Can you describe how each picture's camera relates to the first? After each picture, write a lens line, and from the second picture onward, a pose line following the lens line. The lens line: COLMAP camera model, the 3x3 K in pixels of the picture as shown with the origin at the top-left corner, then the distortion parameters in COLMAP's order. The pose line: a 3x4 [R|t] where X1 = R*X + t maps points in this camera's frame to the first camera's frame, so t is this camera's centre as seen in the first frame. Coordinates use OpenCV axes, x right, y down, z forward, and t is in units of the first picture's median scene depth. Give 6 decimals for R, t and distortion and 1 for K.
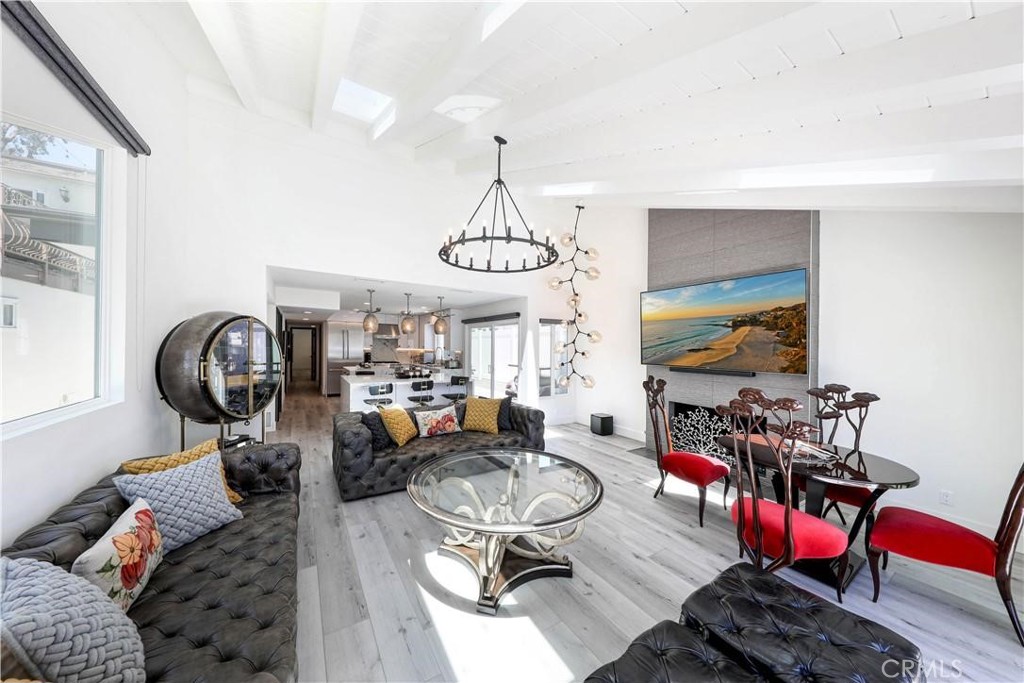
lens RADIAL K [[334.4, 0, 494.3], [0, 334.4, 349.2], [0, 0, 1]] dist [-0.000458, -0.000099]
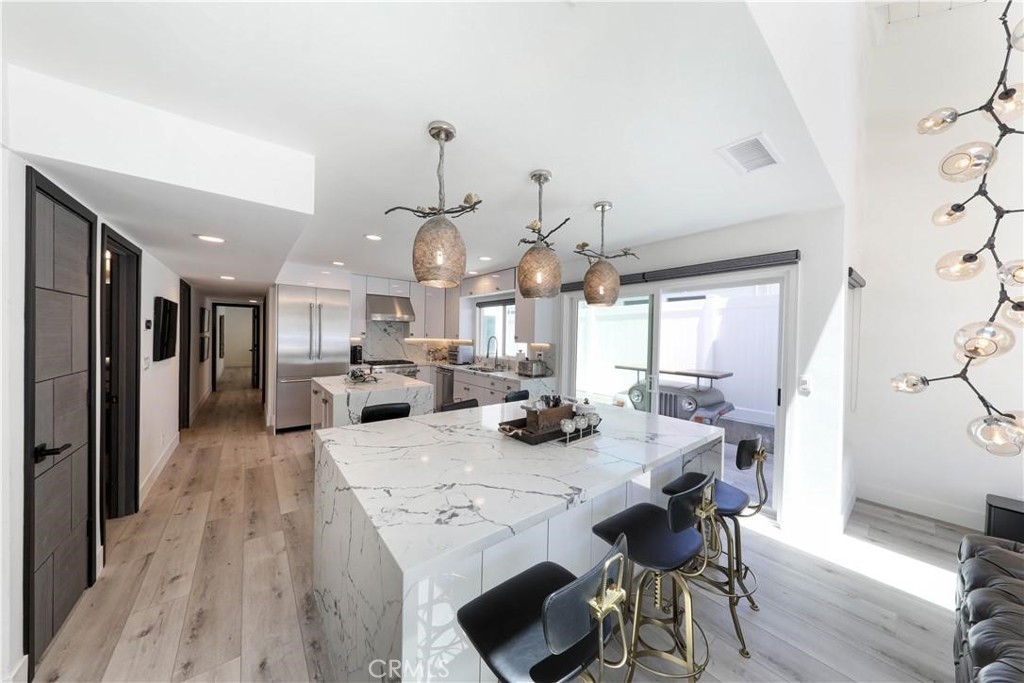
lens RADIAL K [[334.4, 0, 514.5], [0, 334.4, 337.8], [0, 0, 1]] dist [-0.000458, -0.000099]
pose [[0.989229, 0.002074, 0.146362, -0.373346], [-0.002090, 0.999998, -0.000045, -0.006655], [-0.146362, -0.000261, 0.989231, 0.767935]]
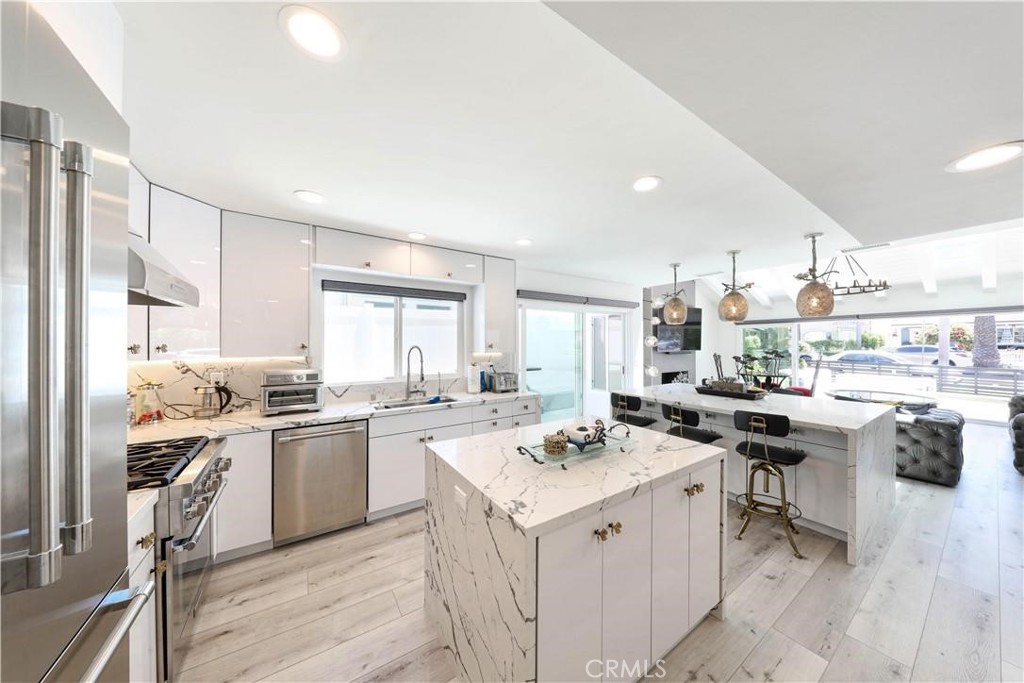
lens RADIAL K [[334.4, 0, 515.9], [0, 334.4, 344.3], [0, 0, 1]] dist [-0.000458, -0.000099]
pose [[-0.073550, -0.018961, 0.997111, -0.943823], [0.015495, 0.999677, 0.020153, -0.025747], [-0.997171, 0.016932, -0.073232, 1.654204]]
